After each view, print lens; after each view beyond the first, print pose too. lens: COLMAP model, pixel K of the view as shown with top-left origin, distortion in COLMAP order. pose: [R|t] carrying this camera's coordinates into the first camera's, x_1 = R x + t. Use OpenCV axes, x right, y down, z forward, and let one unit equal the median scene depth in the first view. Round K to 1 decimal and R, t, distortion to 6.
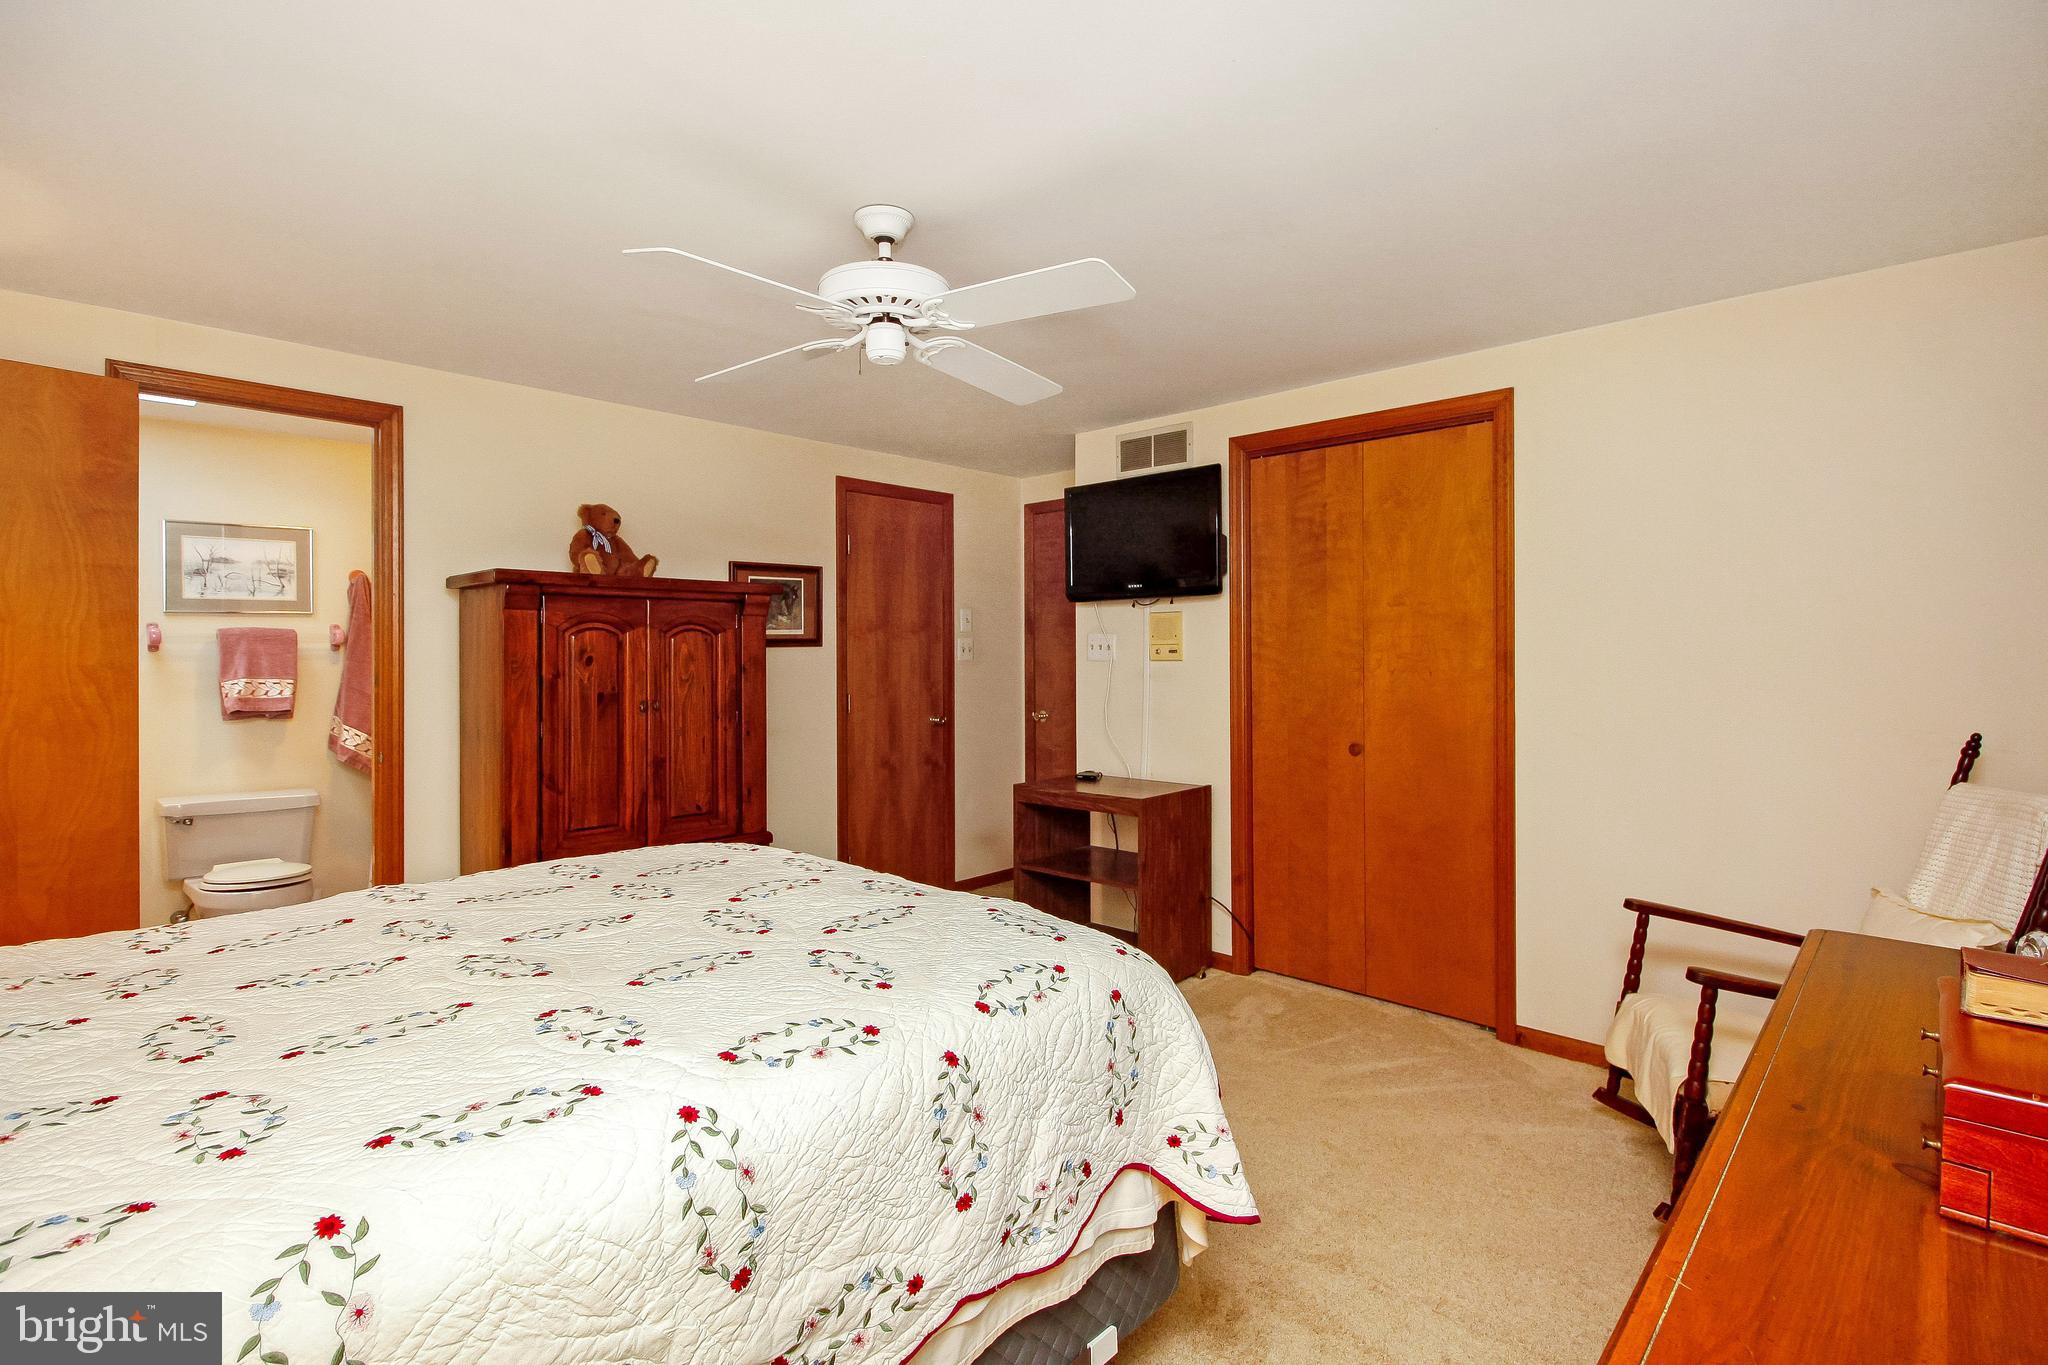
lens RADIAL K [[964.1, 0, 1017.1], [0, 964.1, 679.9], [0, 0, 1]] dist [0.011286, -0.007851]
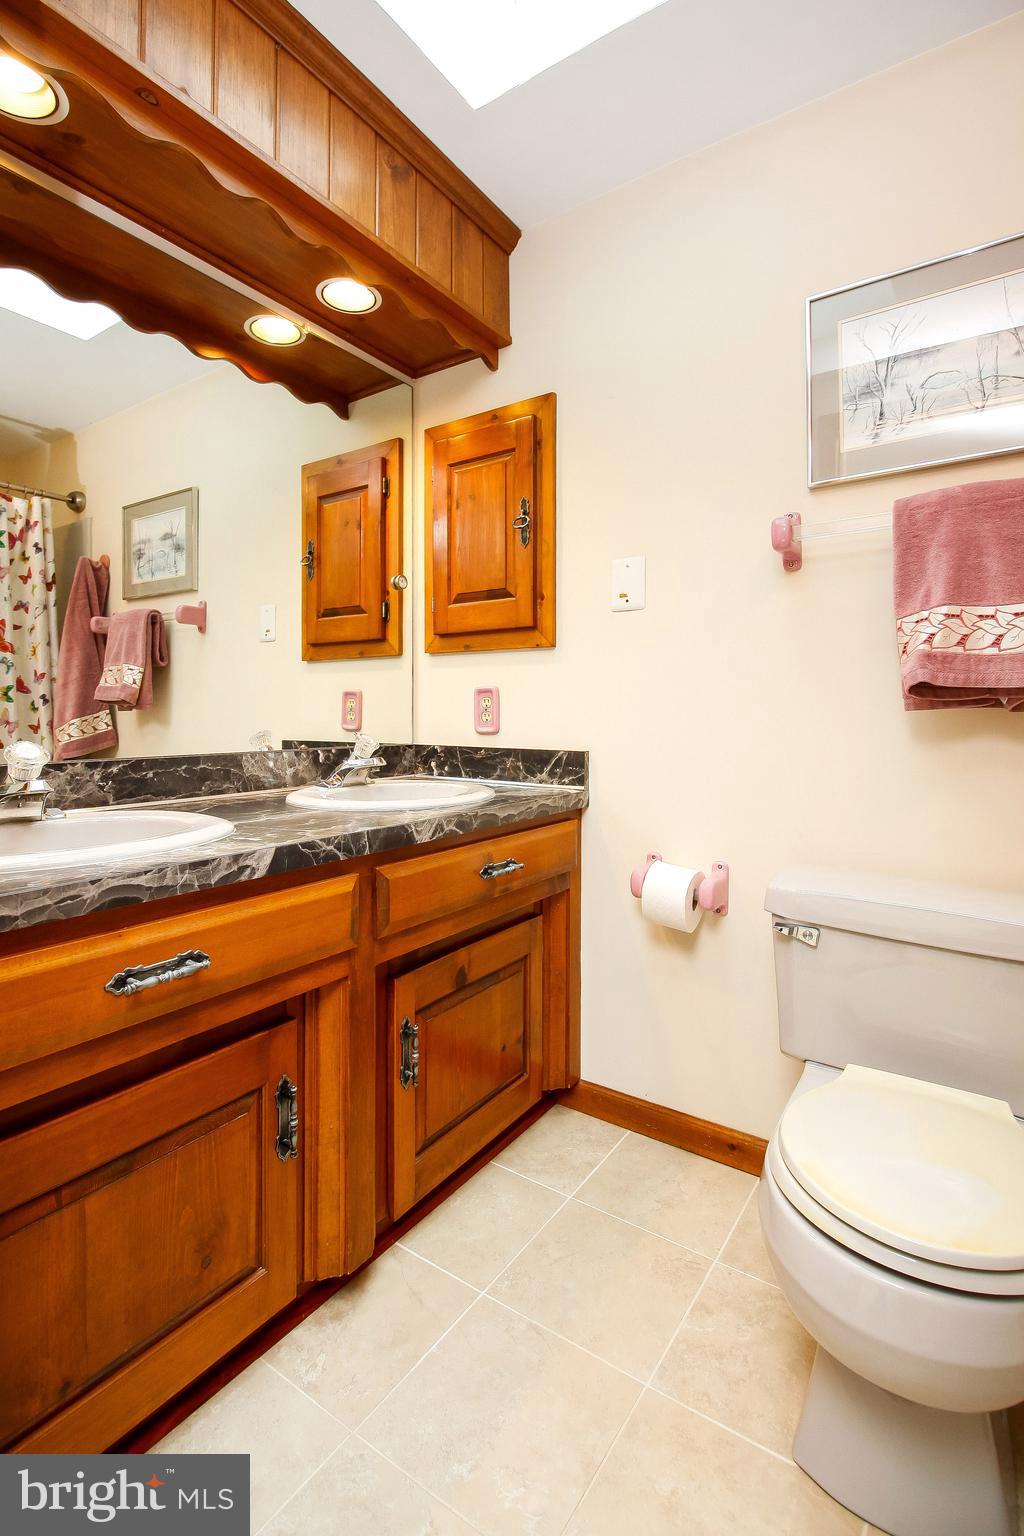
lens RADIAL K [[723.1, 0, 484.1], [0, 723.1, 718.4], [0, 0, 1]] dist [0.011286, -0.007851]
pose [[0.153353, 0.000660, -0.988171, -0.522520], [-0.033036, 0.999444, -0.004459, 0.054873], [0.987619, 0.033329, 0.153290, 0.761495]]
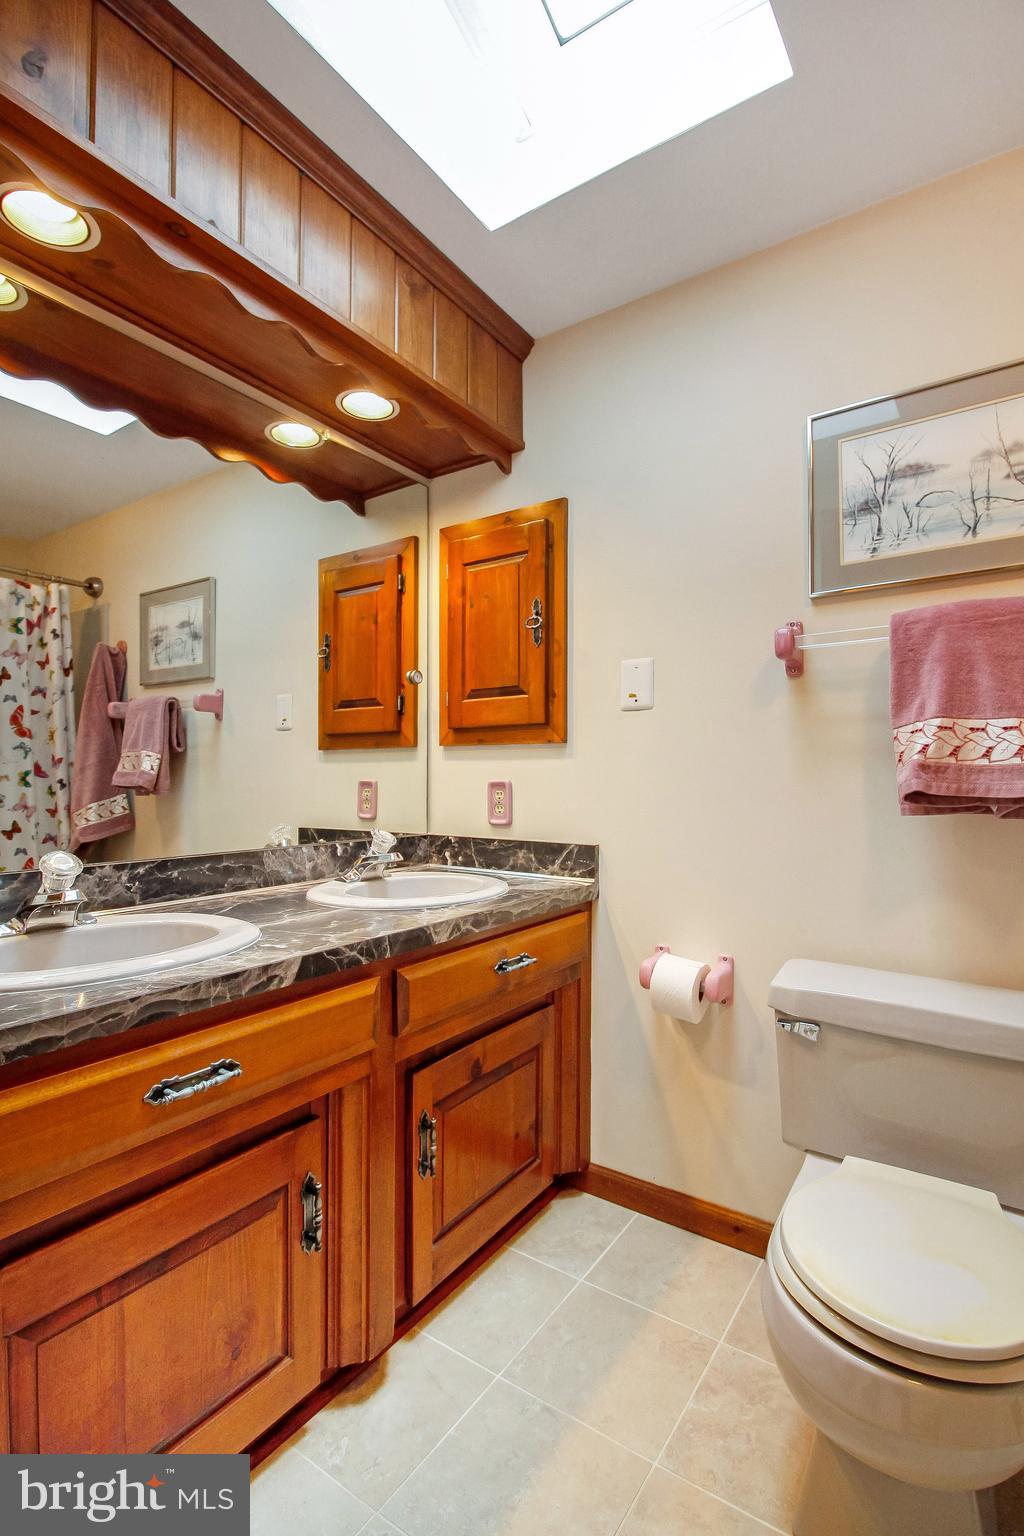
lens RADIAL K [[723.1, 0, 501.2], [0, 723.1, 779.2], [0, 0, 1]] dist [0.011286, -0.007851]
pose [[0.167103, 0.002496, -0.985936, -0.510031], [-0.034146, 0.999412, -0.003257, 0.033900], [0.985348, 0.034210, 0.167090, 0.754741]]
